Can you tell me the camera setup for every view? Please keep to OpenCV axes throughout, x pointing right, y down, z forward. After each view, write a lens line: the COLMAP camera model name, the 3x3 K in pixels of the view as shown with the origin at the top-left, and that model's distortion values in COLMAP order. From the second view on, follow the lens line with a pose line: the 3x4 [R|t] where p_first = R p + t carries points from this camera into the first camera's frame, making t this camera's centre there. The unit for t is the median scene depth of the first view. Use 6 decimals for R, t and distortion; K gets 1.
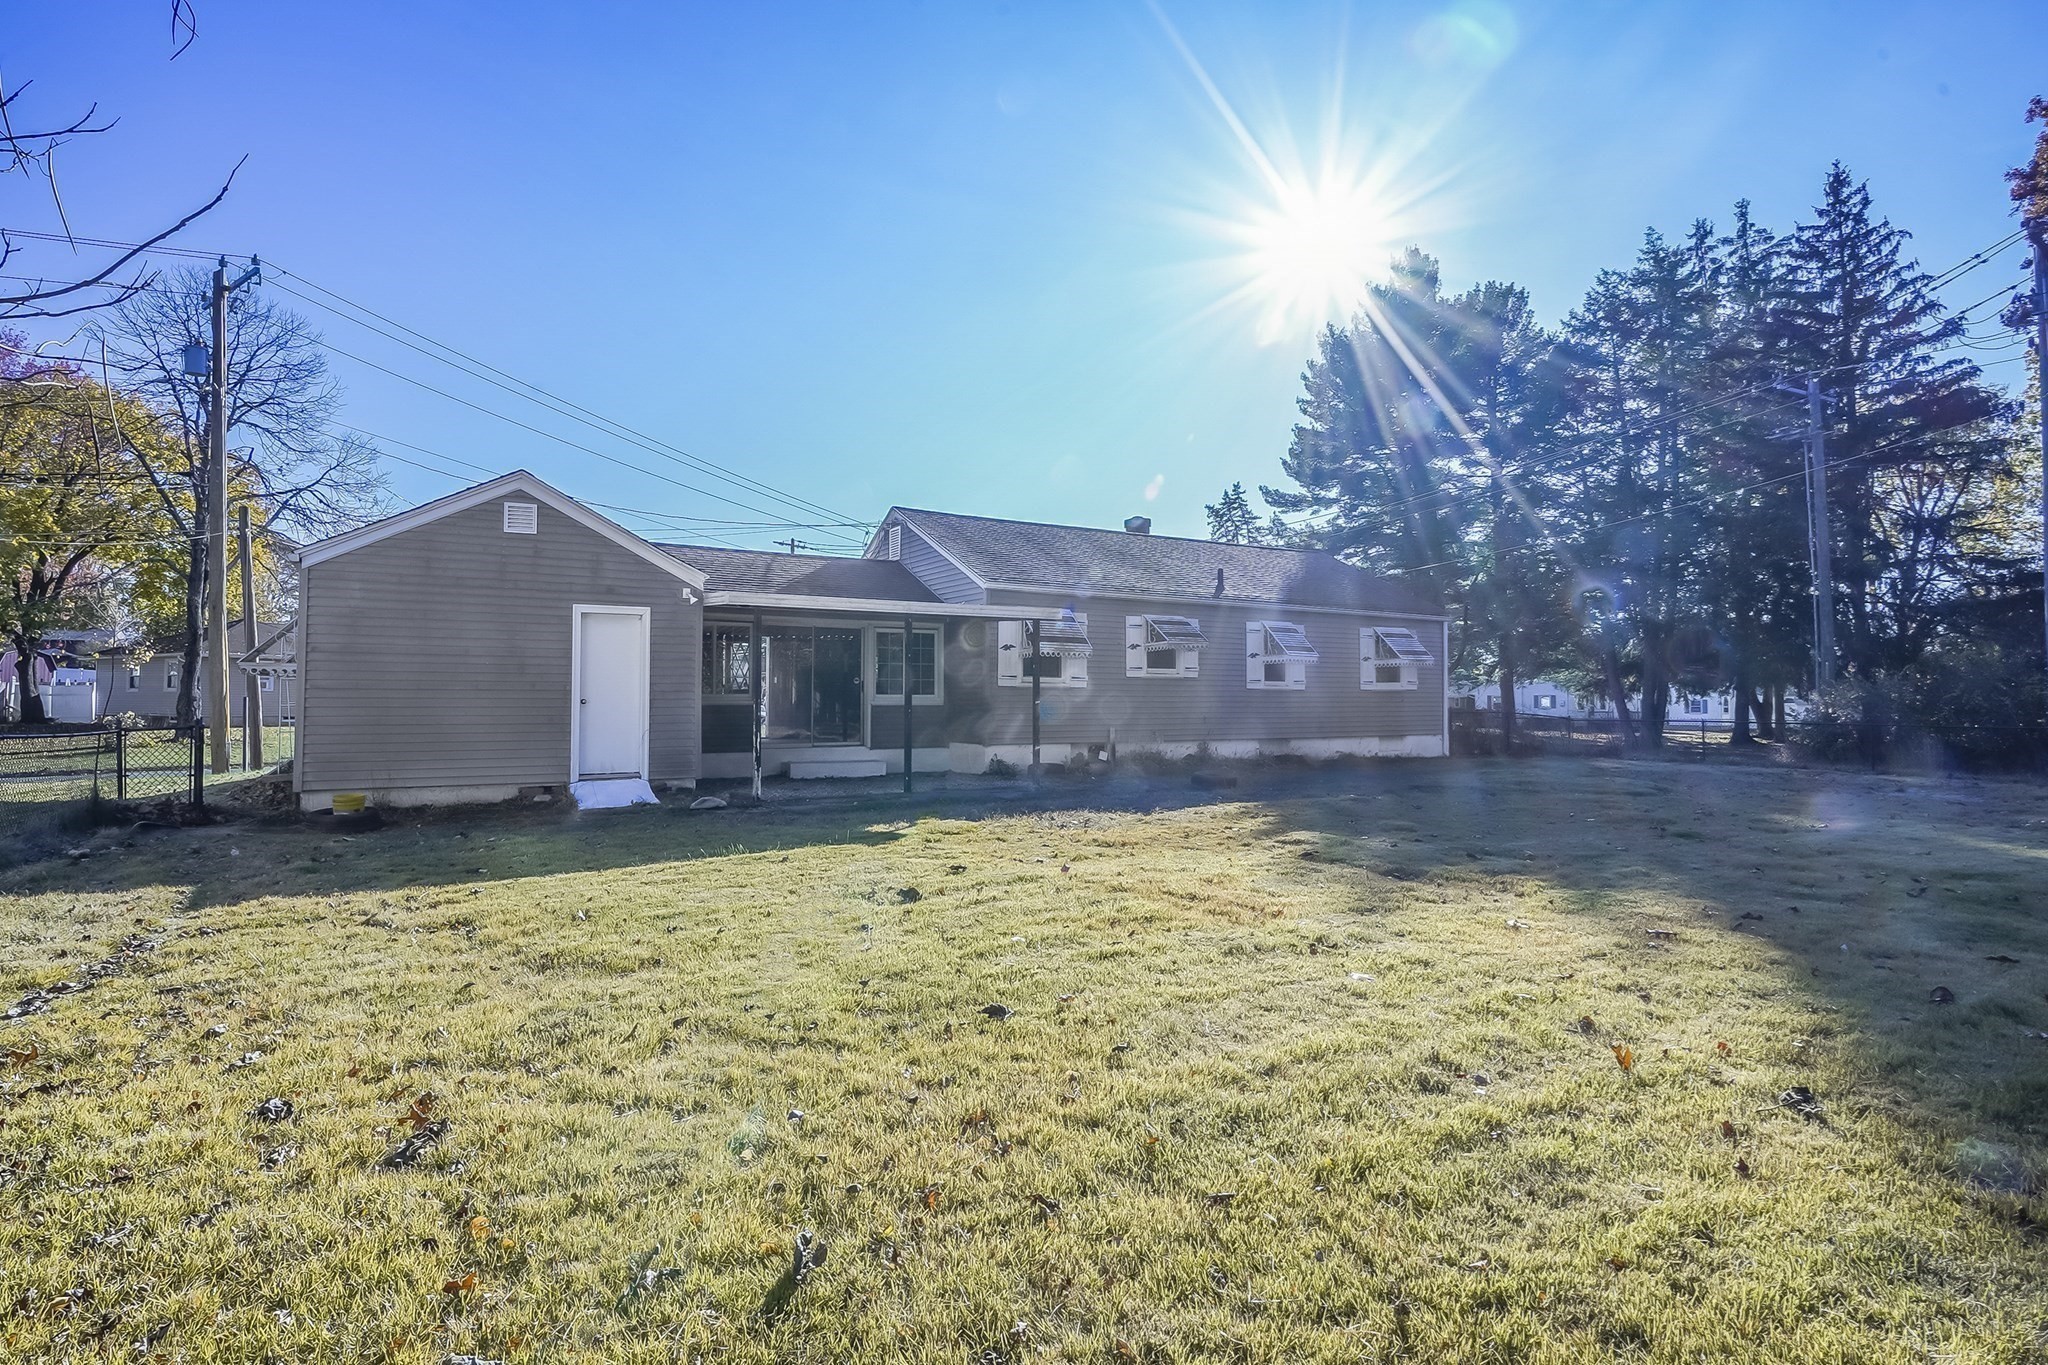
lens RADIAL K [[1012.6, 0, 1027.9], [0, 1012.6, 656.7], [0, 0, 1]] dist [-0.021264, -0.002719]
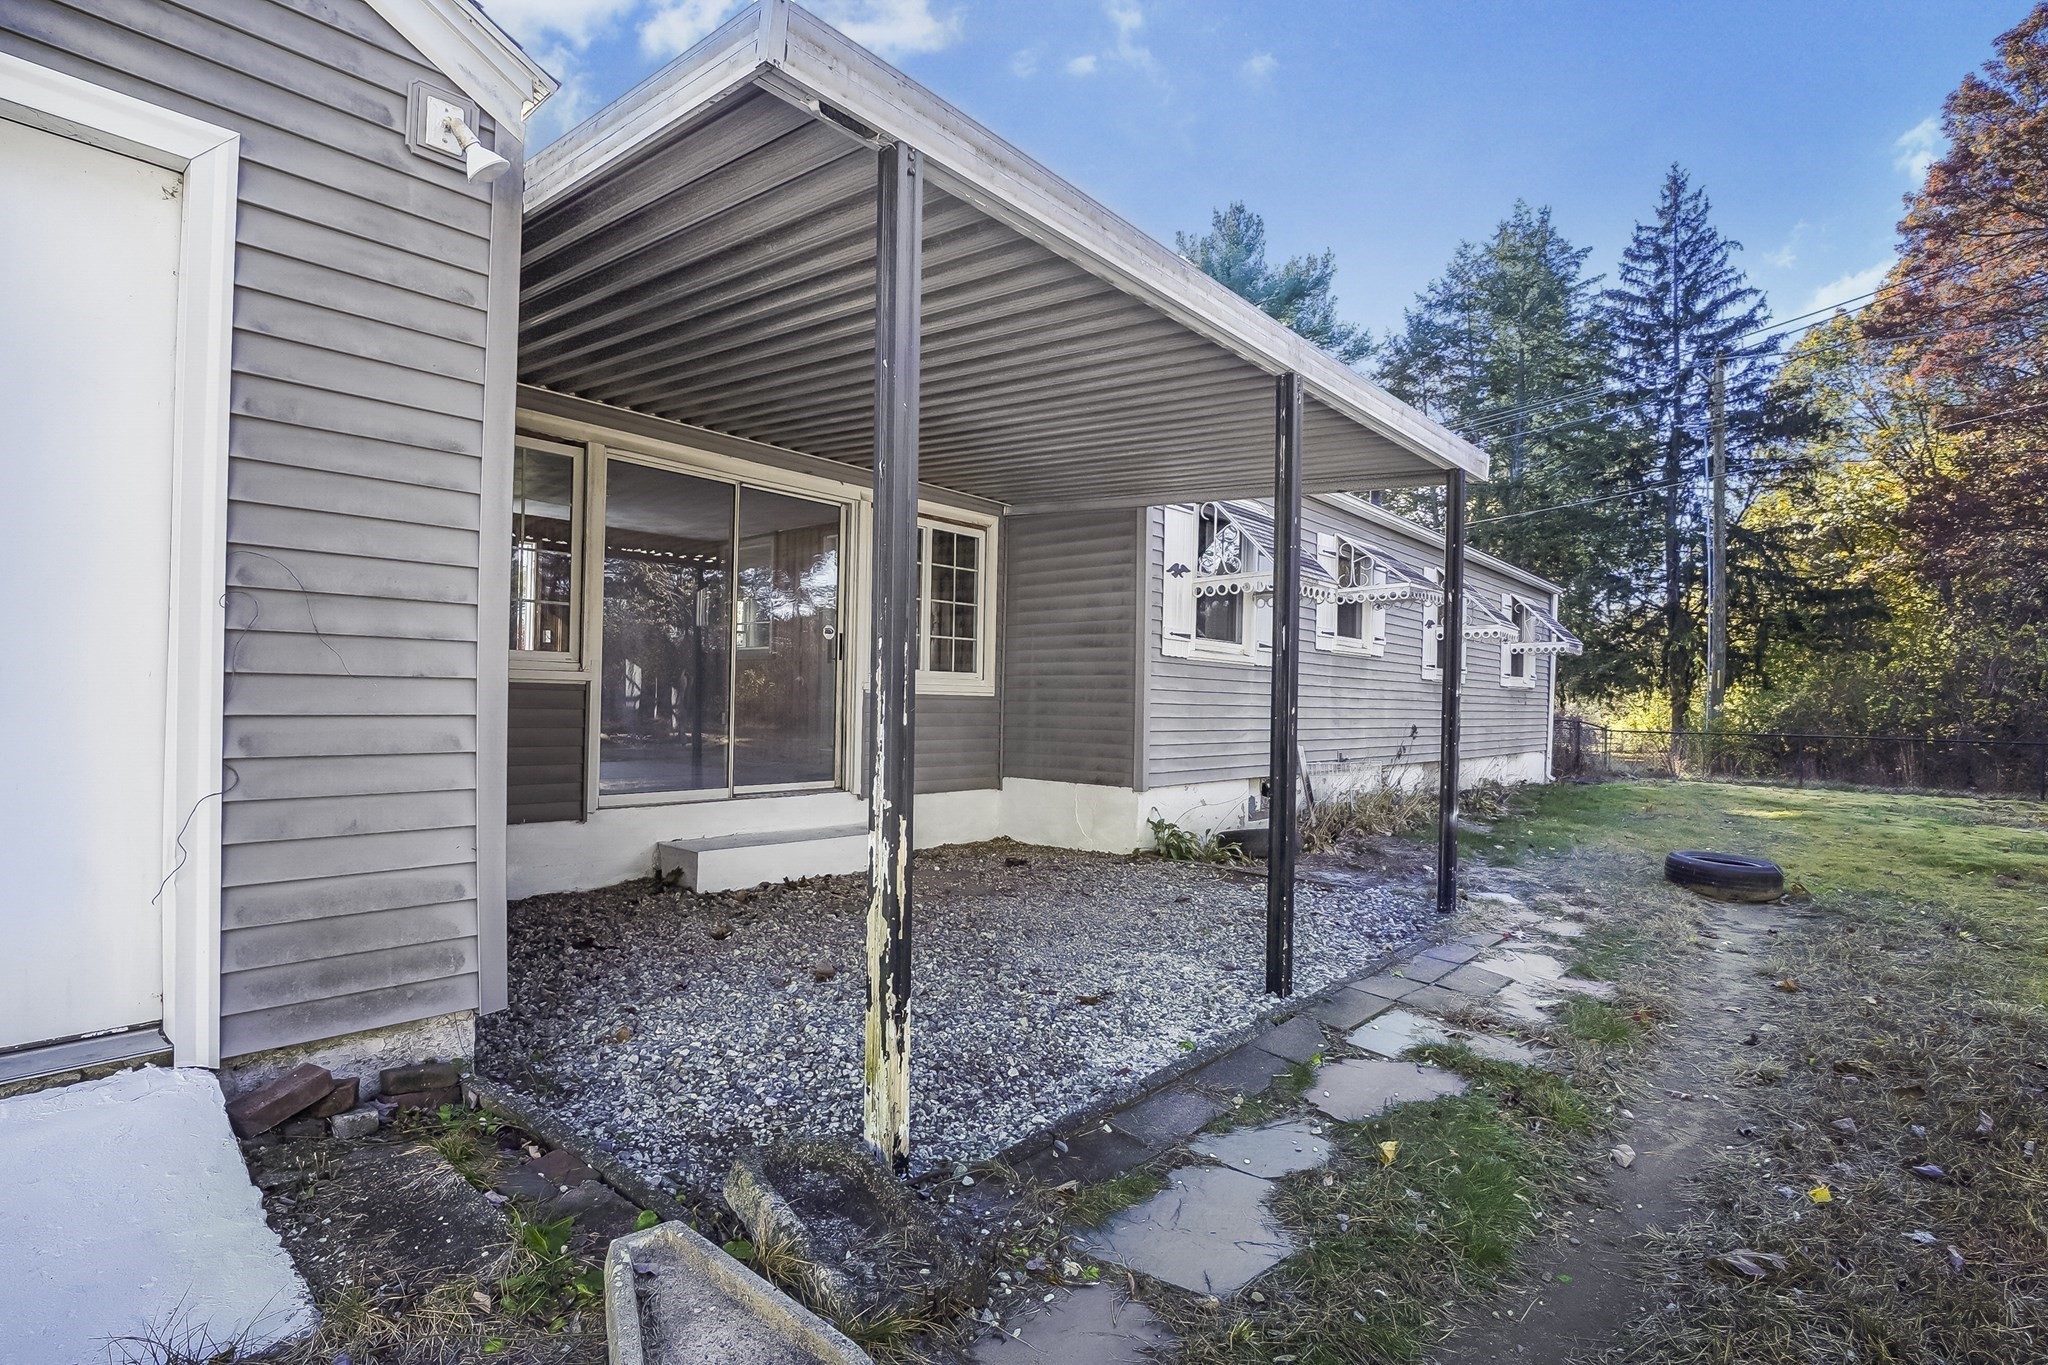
lens RADIAL K [[994.3, 0, 1016.0], [0, 994.3, 689.9], [0, 0, 1]] dist [-0.004177, -0.020256]
pose [[0.956001, 0.017594, 0.292836, -0.206915], [-0.027123, 0.999225, 0.028511, 0.031315], [-0.292107, -0.035199, 0.955738, 0.563653]]
